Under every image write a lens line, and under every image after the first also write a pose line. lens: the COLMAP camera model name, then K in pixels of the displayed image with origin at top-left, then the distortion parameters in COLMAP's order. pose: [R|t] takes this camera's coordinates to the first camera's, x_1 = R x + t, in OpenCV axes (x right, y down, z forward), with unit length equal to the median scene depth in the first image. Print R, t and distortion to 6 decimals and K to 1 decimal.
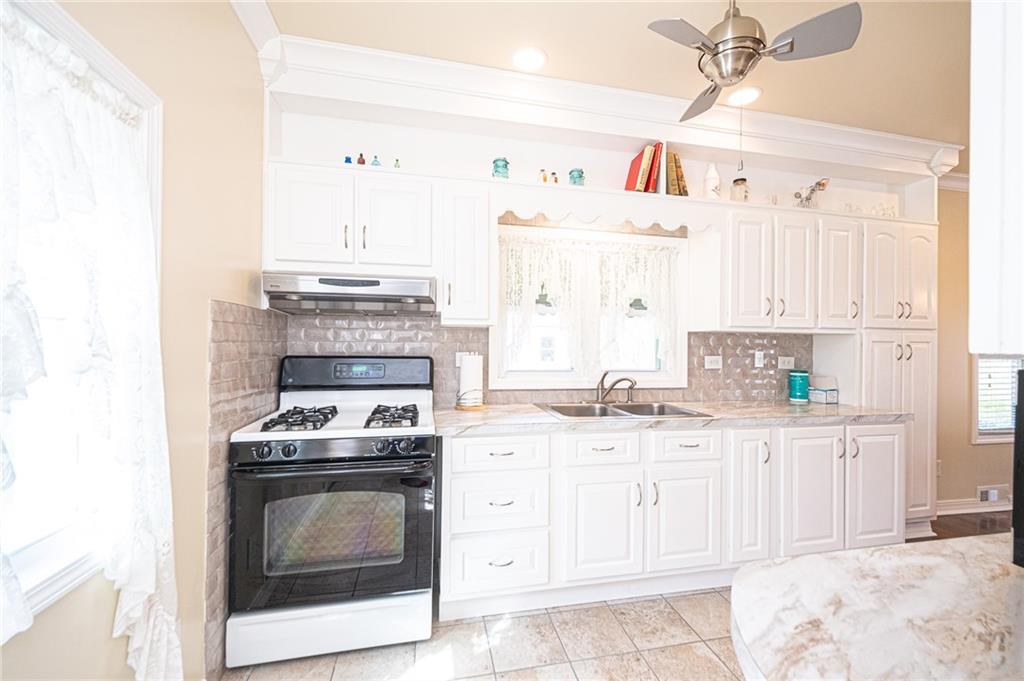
lens RADIAL K [[405.1, 0, 512.0], [0, 405.1, 340.5], [0, 0, 1]] dist [-0.001572, -0.000289]
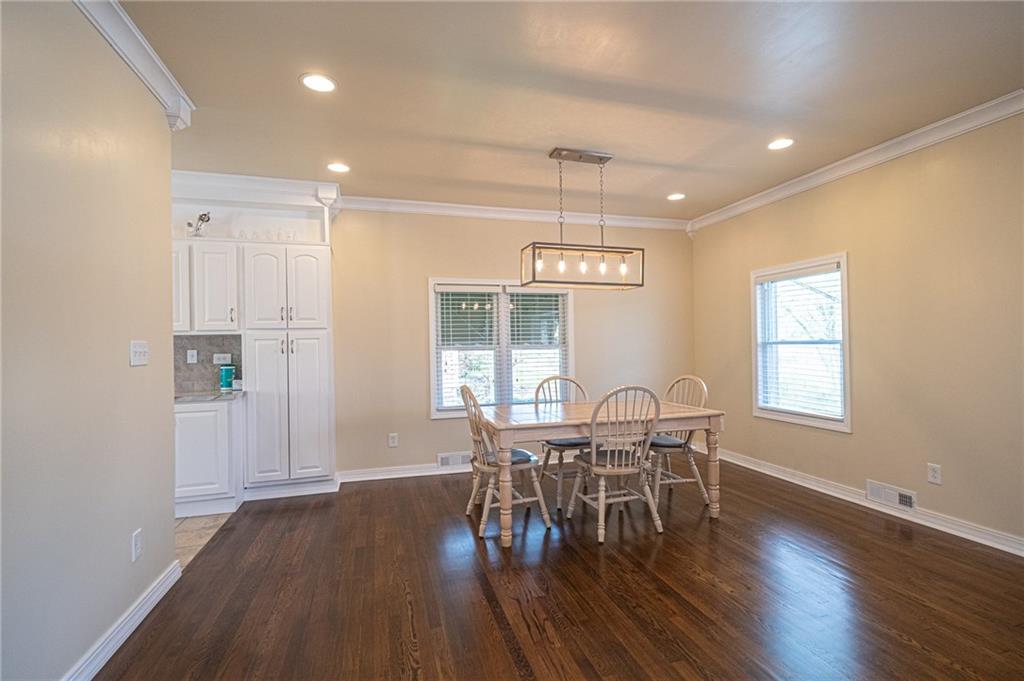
lens RADIAL K [[458.2, 0, 512.0], [0, 458.2, 340.5], [0, 0, 1]] dist [0.000004, -0.000031]
pose [[0.995823, -0.036141, 0.083847, 1.508971], [0.036927, 0.999287, -0.007835, 0.045926], [-0.083504, 0.010899, 0.996448, -0.476165]]
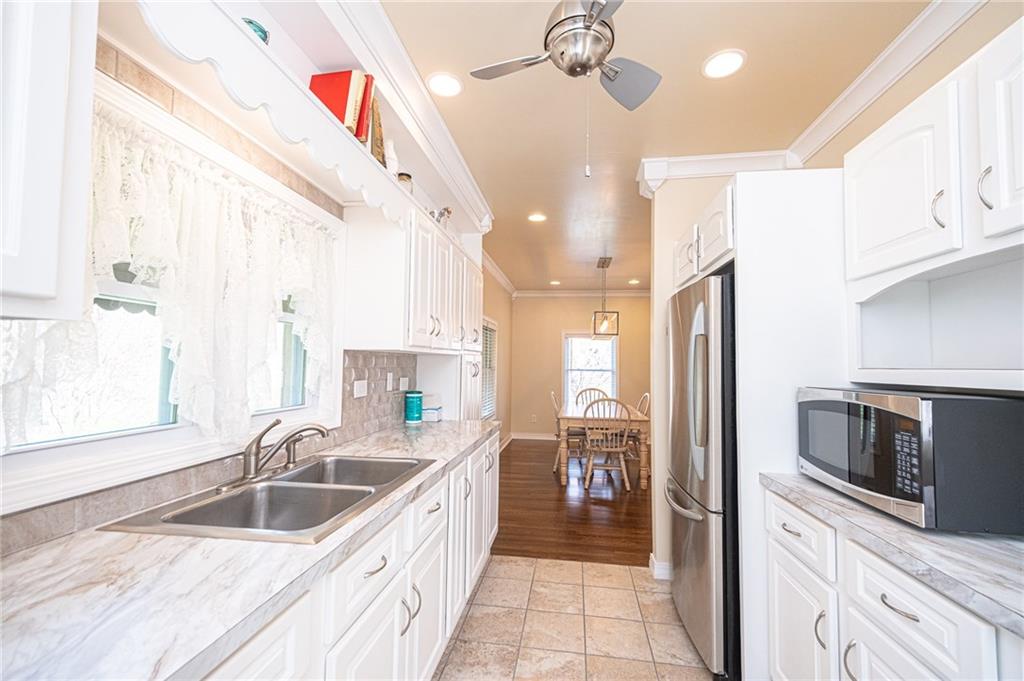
lens RADIAL K [[426.6, 0, 512.0], [0, 426.6, 340.5], [0, 0, 1]] dist [0.000453, -0.000280]
pose [[0.348090, 0.041275, 0.936552, -0.180993], [-0.012670, 0.999146, -0.039324, -0.010929], [-0.937375, 0.001822, 0.348316, 0.441849]]
